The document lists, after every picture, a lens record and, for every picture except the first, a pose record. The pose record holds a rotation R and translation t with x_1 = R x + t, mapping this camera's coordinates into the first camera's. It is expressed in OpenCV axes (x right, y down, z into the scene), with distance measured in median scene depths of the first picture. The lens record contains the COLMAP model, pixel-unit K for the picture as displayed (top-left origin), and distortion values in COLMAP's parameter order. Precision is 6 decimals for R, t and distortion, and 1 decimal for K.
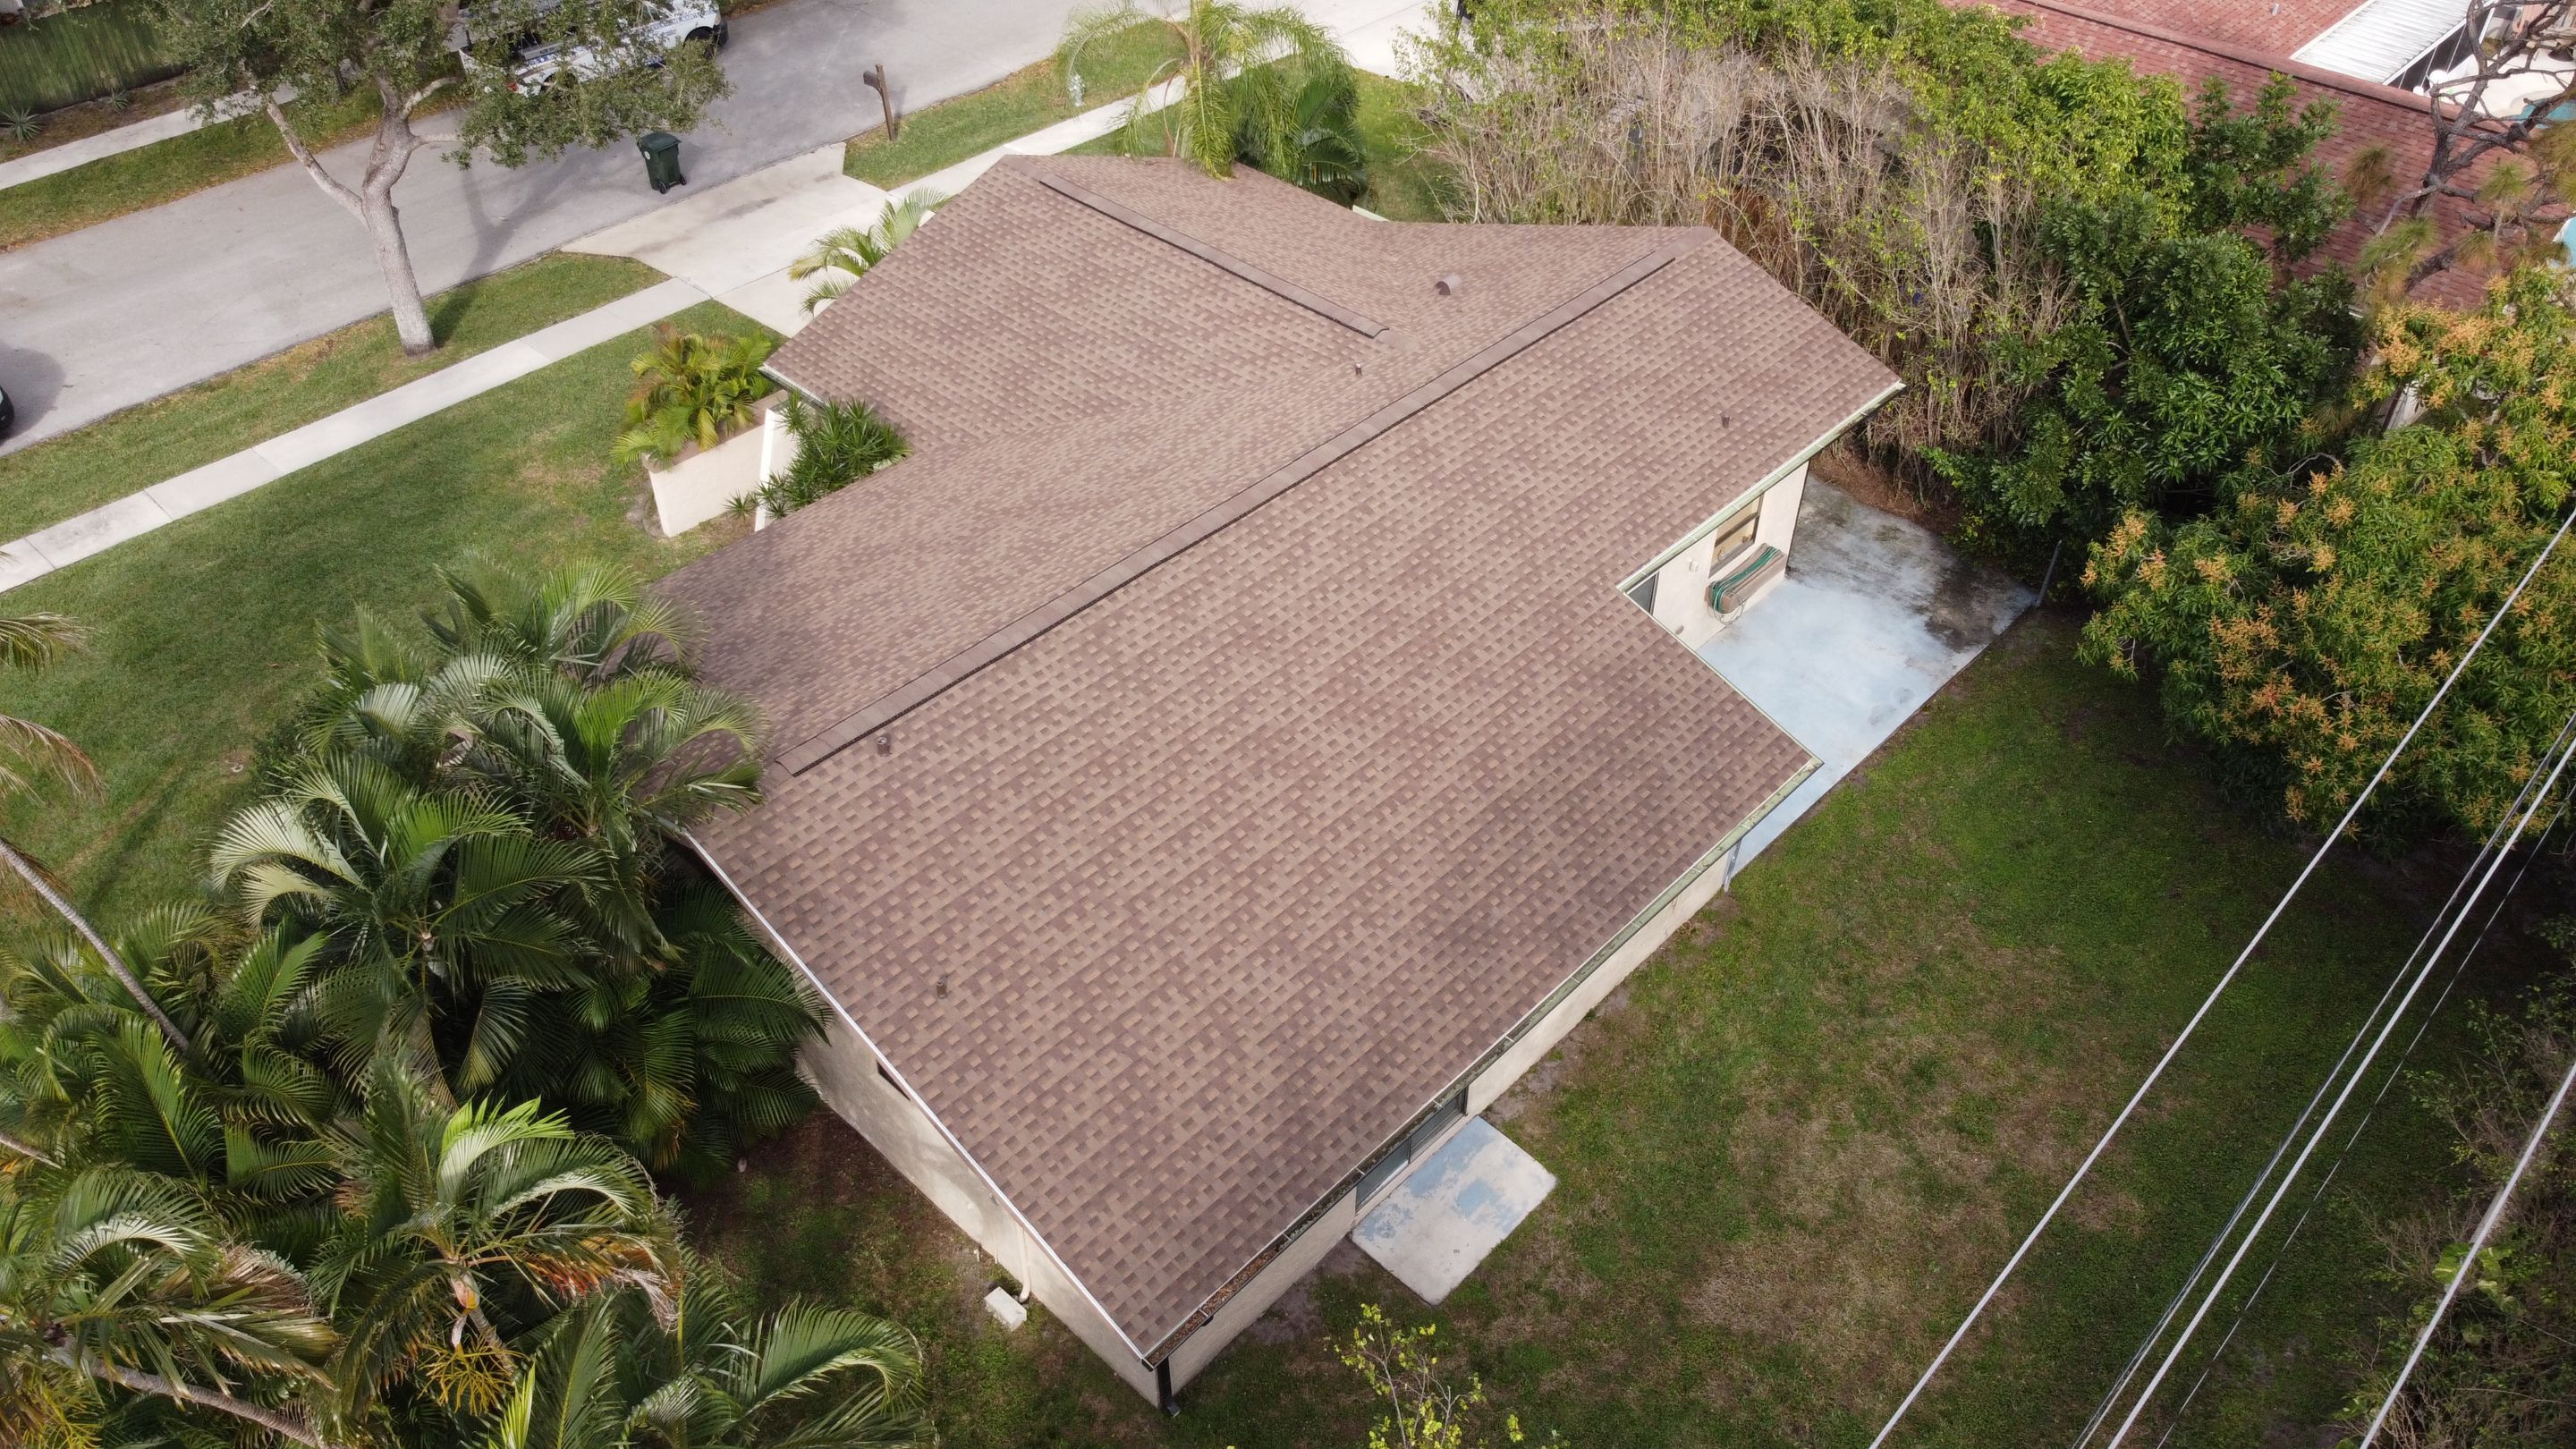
lens RADIAL K [[1953.7, 0, 1281.9], [0, 1953.7, 710.0], [0, 0, 1]] dist [-0.000973, 0.003054]
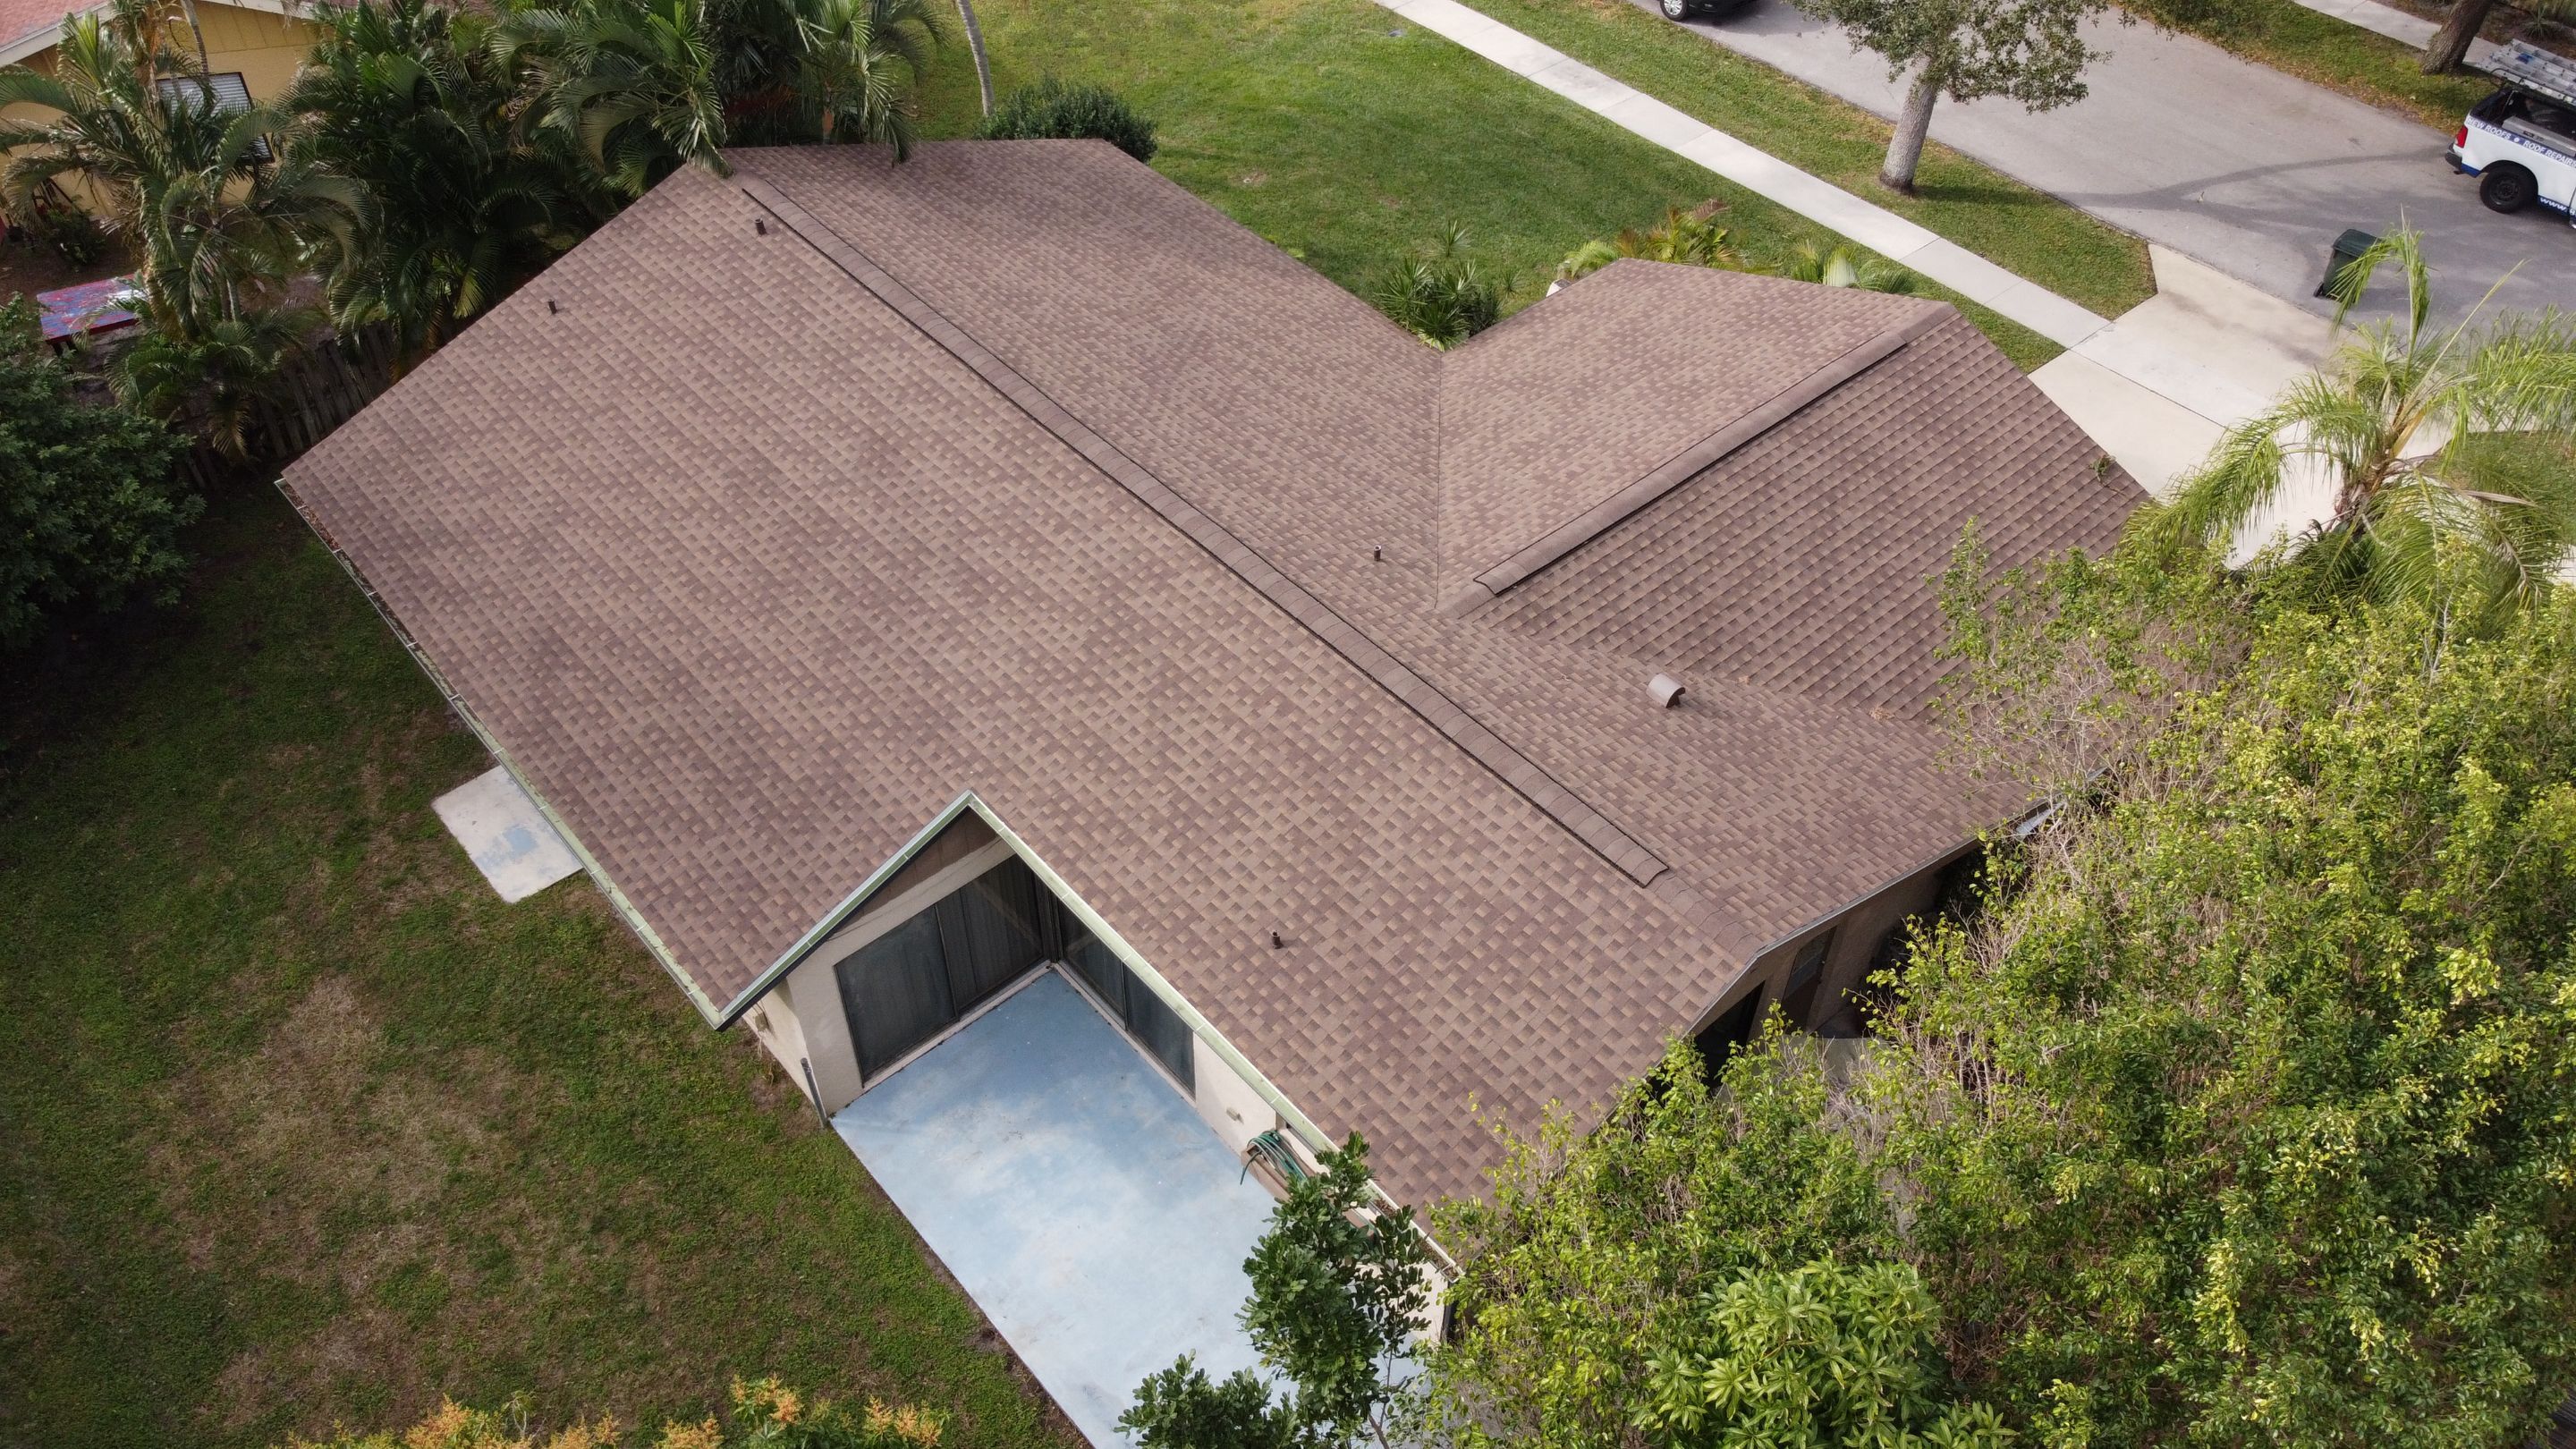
lens RADIAL K [[1953.7, 0, 1281.9], [0, 1953.7, 710.0], [0, 0, 1]] dist [-0.000973, 0.003054]
pose [[-0.094002, 0.697996, -0.709905, 0.767862], [-0.651529, 0.496034, 0.573986, -0.678331], [0.752777, 0.516480, 0.408136, 0.820981]]
